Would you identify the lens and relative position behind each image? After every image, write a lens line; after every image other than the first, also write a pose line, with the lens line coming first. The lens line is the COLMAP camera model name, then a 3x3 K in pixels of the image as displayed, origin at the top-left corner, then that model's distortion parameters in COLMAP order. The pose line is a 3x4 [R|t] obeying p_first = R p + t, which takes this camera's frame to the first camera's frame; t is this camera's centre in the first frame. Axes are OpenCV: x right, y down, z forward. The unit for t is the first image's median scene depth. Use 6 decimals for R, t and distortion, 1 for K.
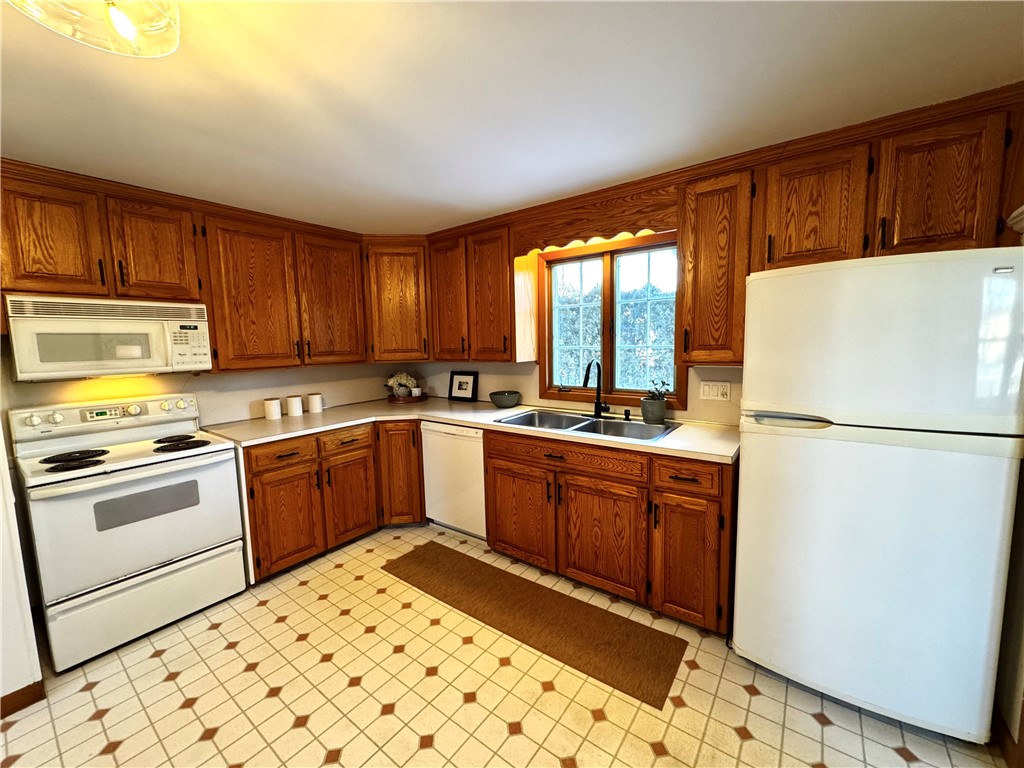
lens RADIAL K [[408.4, 0, 512.3], [0, 408.4, 386.7], [0, 0, 1]] dist [-0.000322, -0.000488]
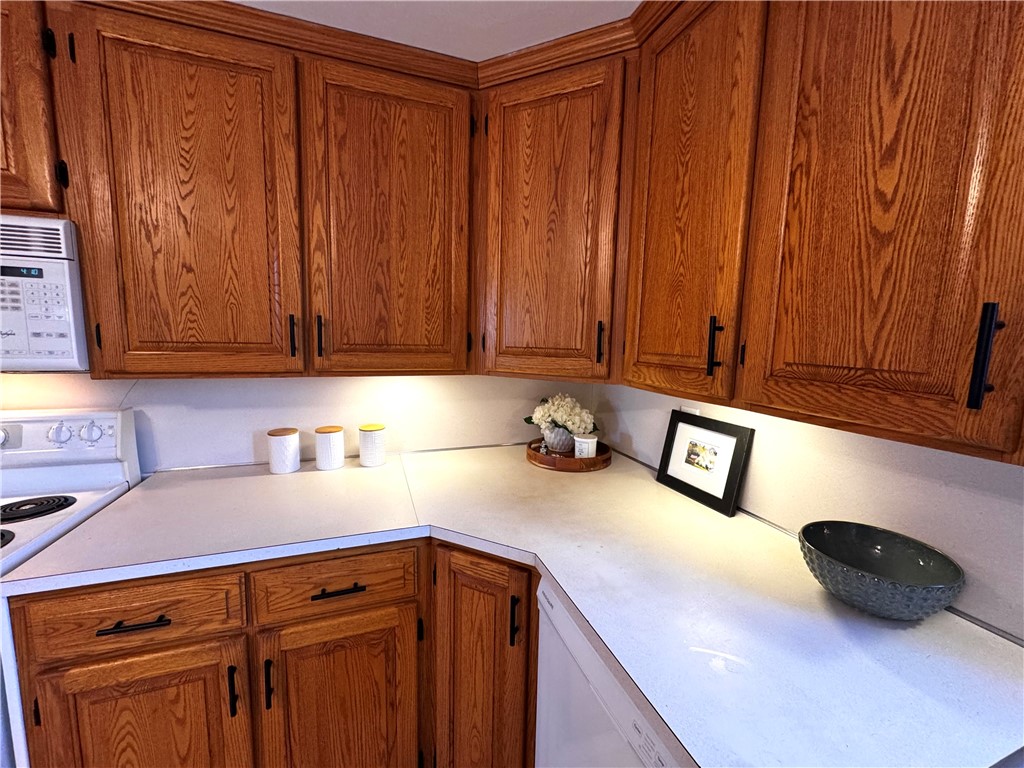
lens RADIAL K [[408.4, 0, 512.0], [0, 408.4, 384.3], [0, 0, 1]] dist [-0.000322, -0.000488]
pose [[0.836139, 0.106177, -0.538143, -0.087576], [-0.102811, 0.994035, 0.036383, -0.076146], [0.538797, 0.024906, 0.842068, 0.732039]]
